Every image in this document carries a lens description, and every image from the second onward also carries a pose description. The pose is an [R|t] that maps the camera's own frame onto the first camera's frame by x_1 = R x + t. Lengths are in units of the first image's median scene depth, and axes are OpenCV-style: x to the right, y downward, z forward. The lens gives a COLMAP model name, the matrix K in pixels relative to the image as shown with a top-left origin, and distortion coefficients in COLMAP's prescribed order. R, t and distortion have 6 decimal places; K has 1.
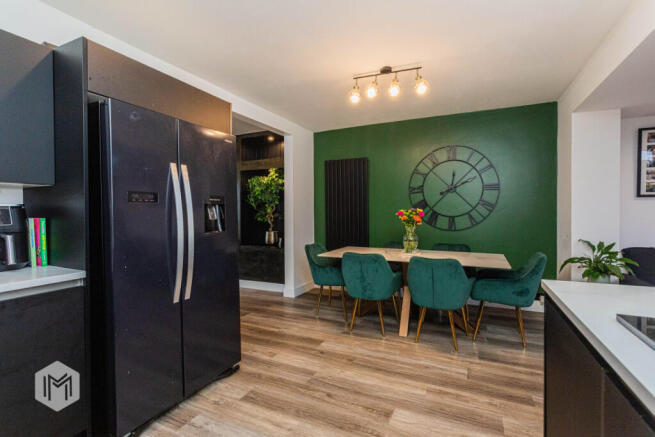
lens RADIAL K [[313.2, 0, 327.6], [0, 313.2, 217.2], [0, 0, 1]] dist [0.016447, -0.000121]
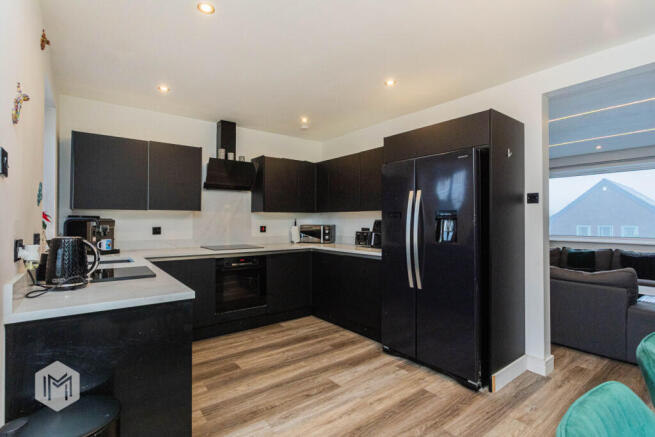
lens RADIAL K [[313.2, 0, 327.5], [0, 313.2, 220.8], [0, 0, 1]] dist [0.016447, -0.000121]
pose [[-0.444927, -0.002473, -0.895564, 0.930856], [-0.015924, 0.999860, 0.005150, -0.032495], [0.895425, 0.016552, -0.444904, 1.226478]]
